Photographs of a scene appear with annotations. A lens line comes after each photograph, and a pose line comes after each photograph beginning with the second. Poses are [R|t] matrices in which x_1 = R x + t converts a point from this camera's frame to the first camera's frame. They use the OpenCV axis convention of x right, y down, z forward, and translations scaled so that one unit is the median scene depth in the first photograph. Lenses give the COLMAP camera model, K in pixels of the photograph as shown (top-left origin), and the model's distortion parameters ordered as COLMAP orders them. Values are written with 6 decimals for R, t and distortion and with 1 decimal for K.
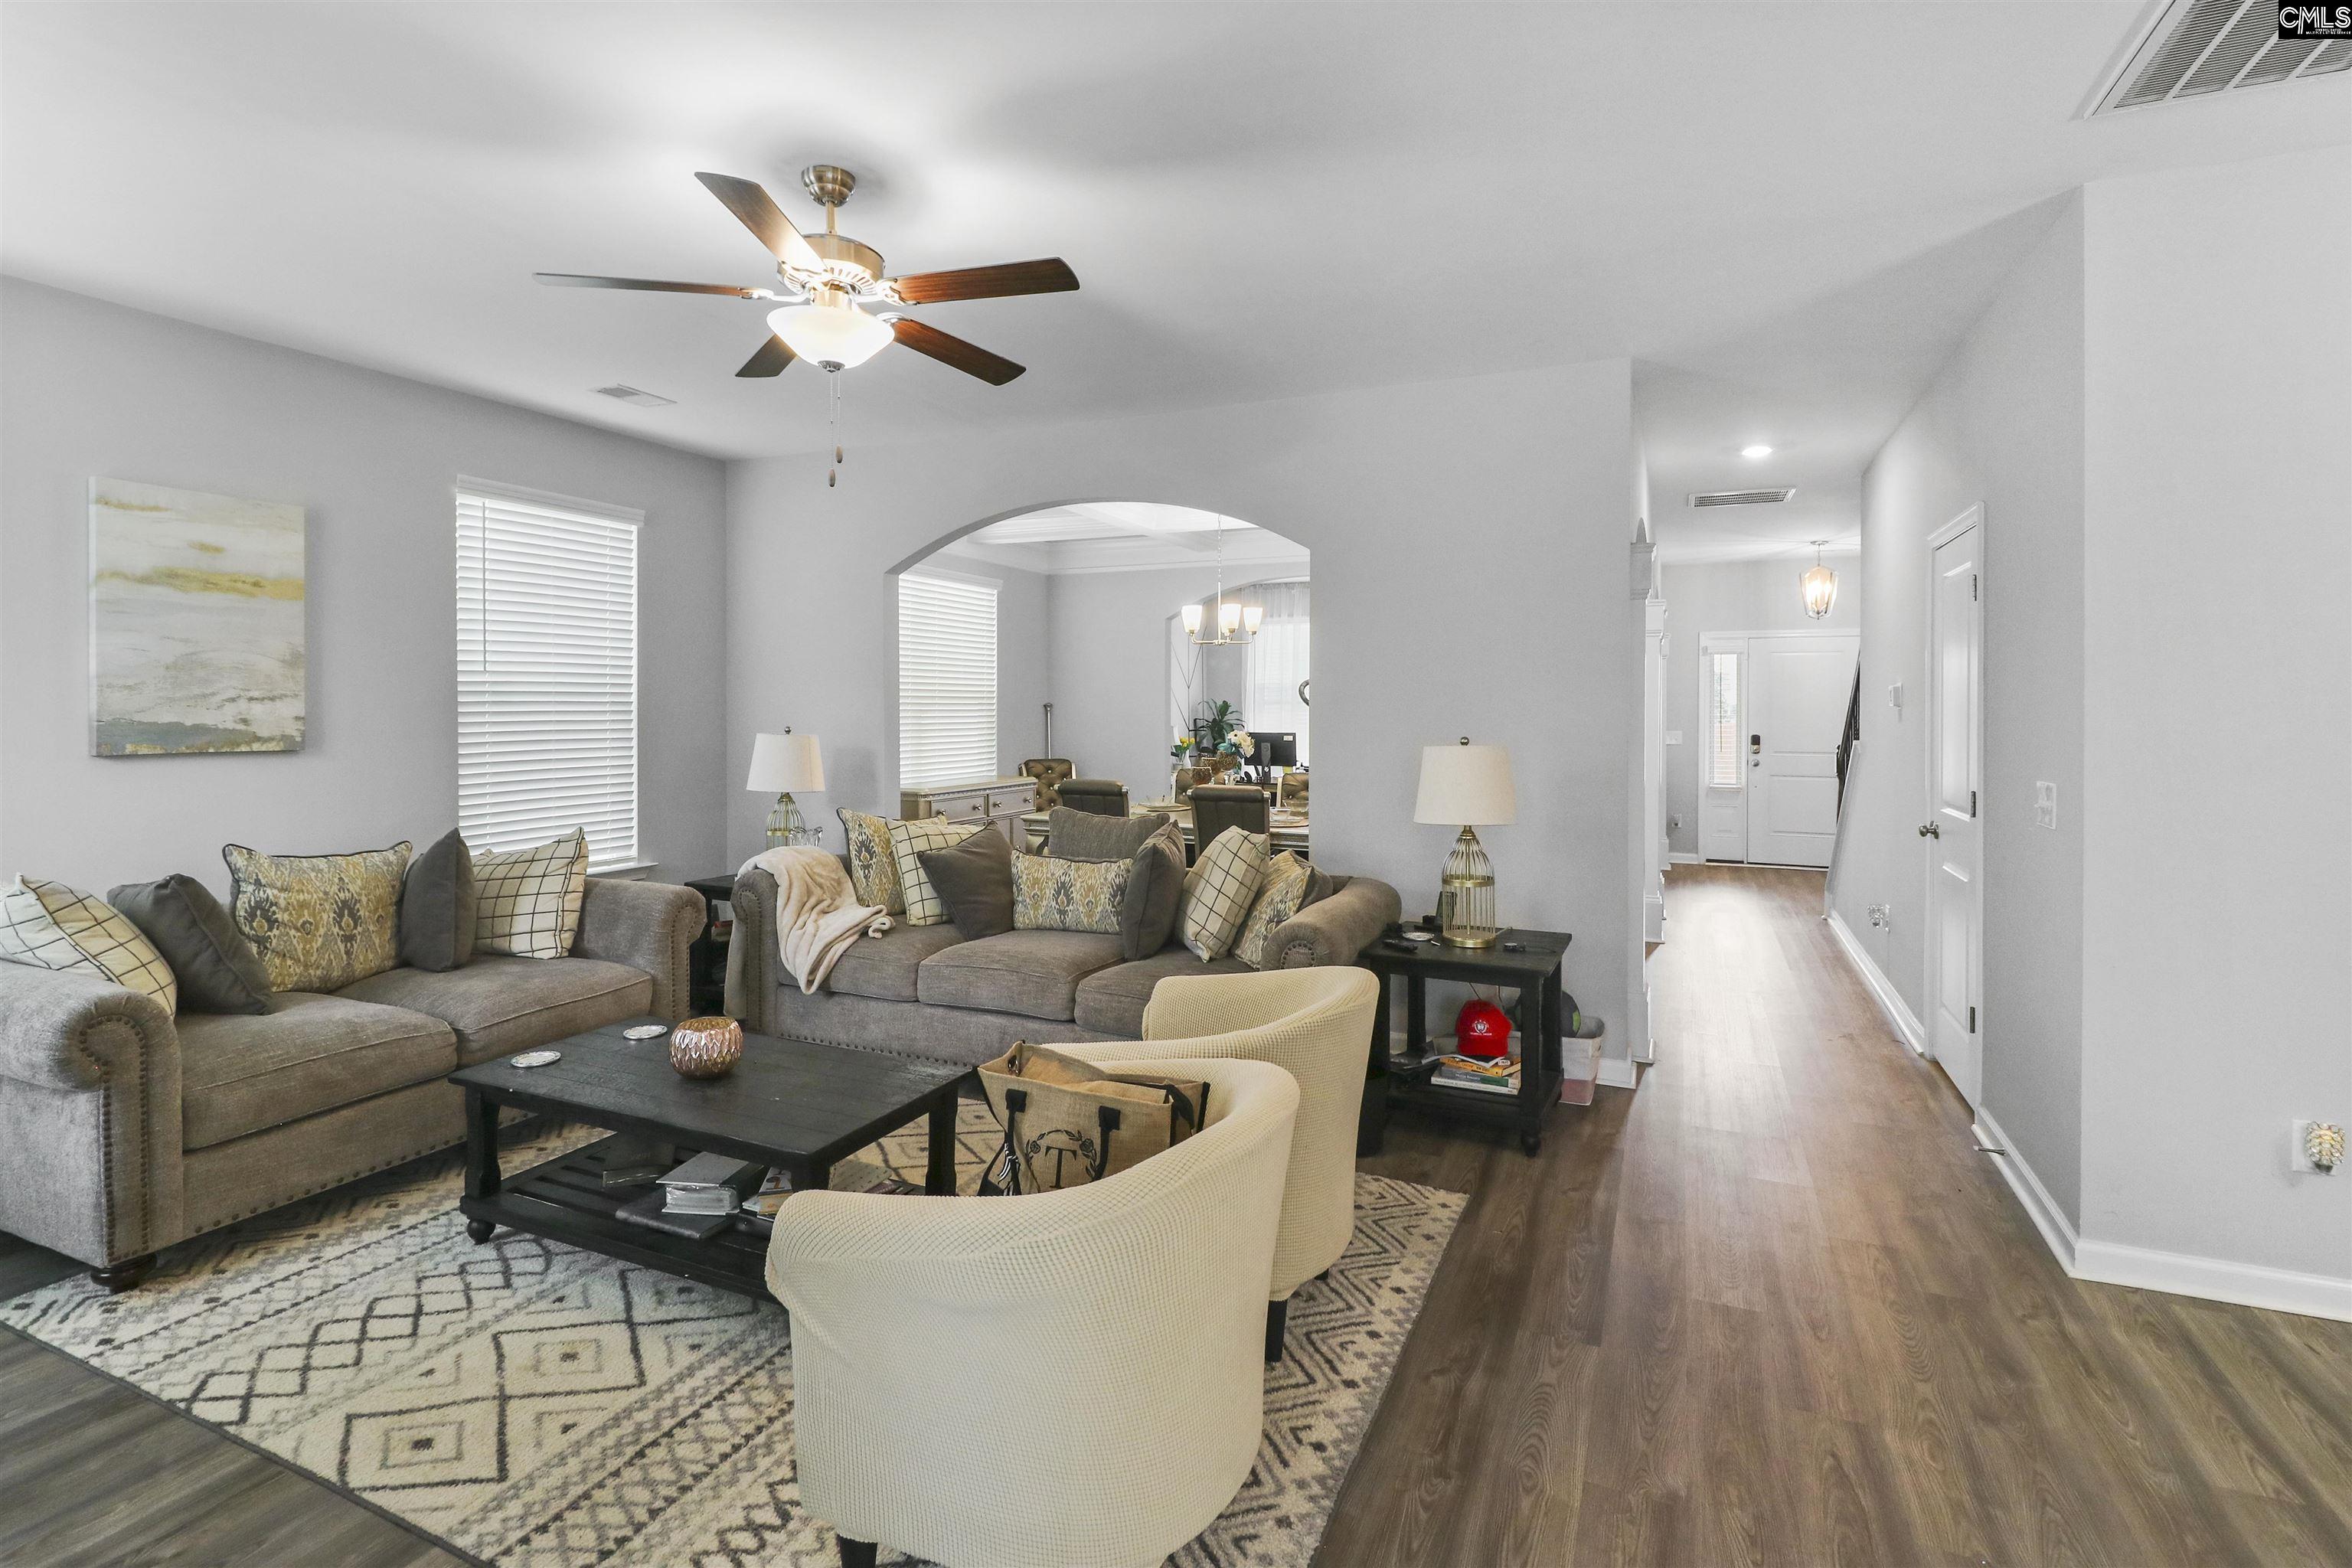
lens RADIAL K [[1089.1, 0, 1191.4], [0, 1089.1, 708.7], [0, 0, 1]] dist [0.007362, -0.005780]
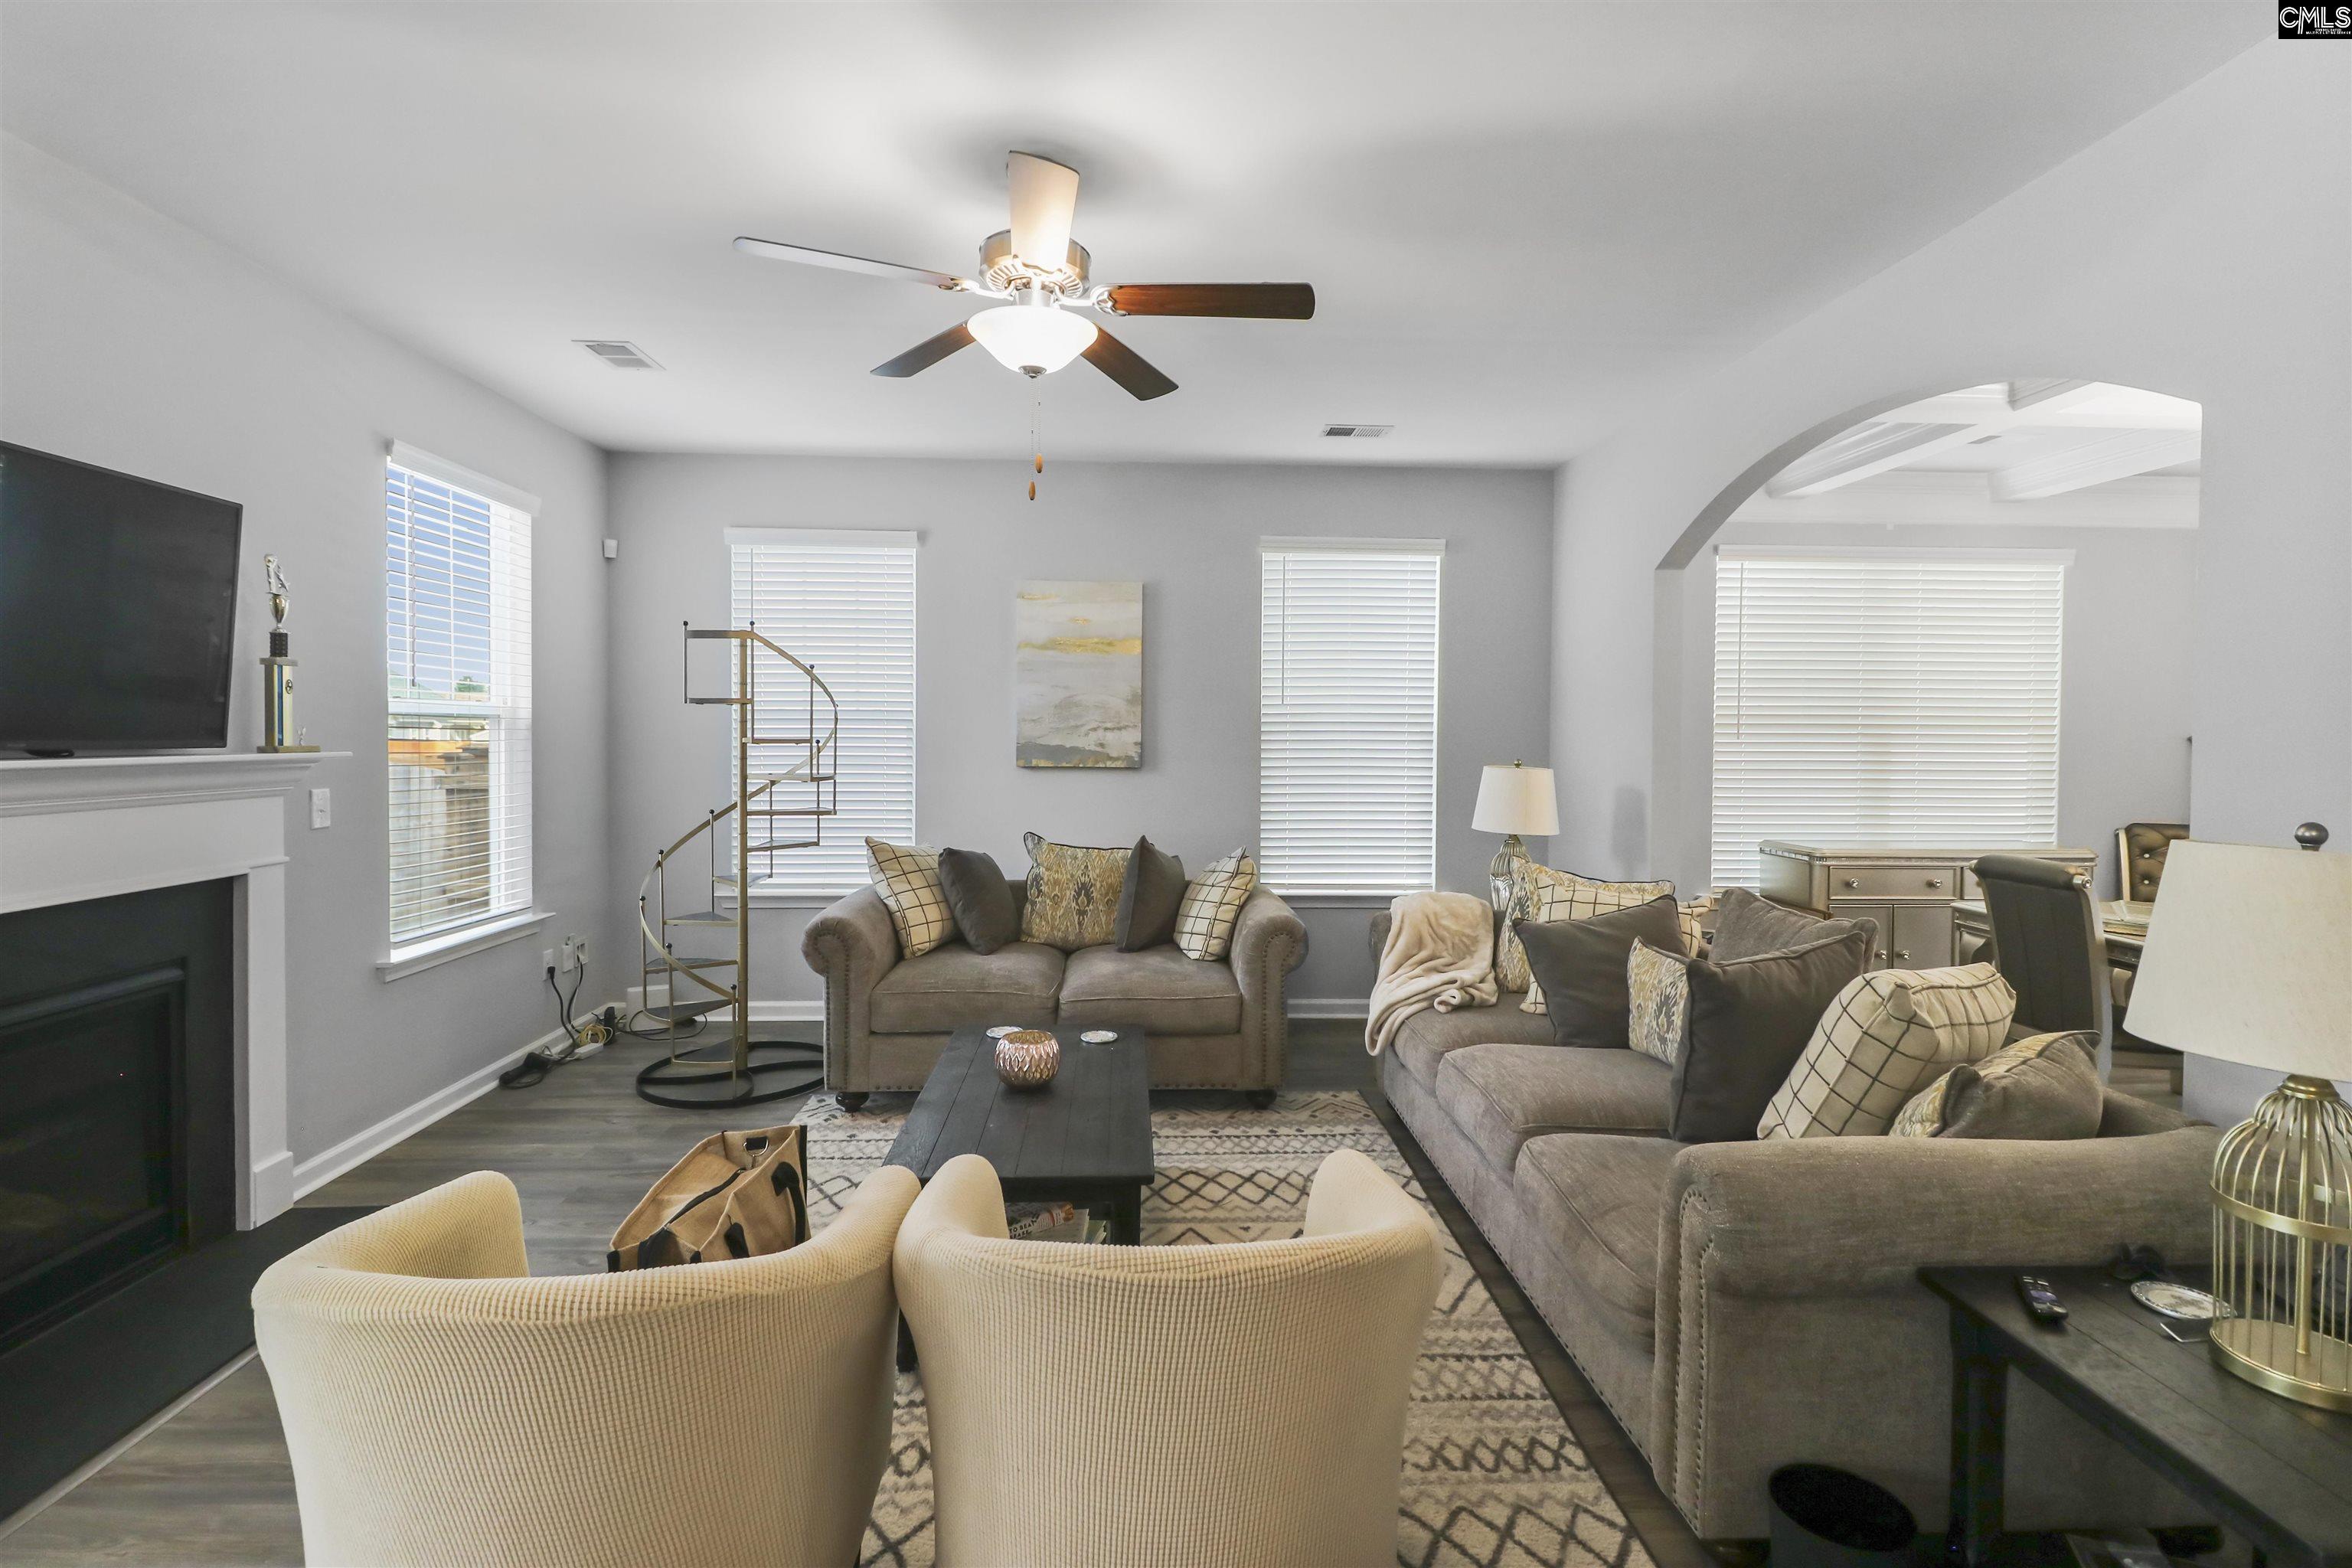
lens RADIAL K [[1089.1, 0, 1180.6], [0, 1089.1, 747.5], [0, 0, 1]] dist [0.007362, -0.005780]
pose [[0.448686, 0.012606, -0.893600, 0.394894], [-0.007441, 0.999919, 0.010369, -0.000278], [0.893658, 0.001997, 0.448744, 0.475628]]
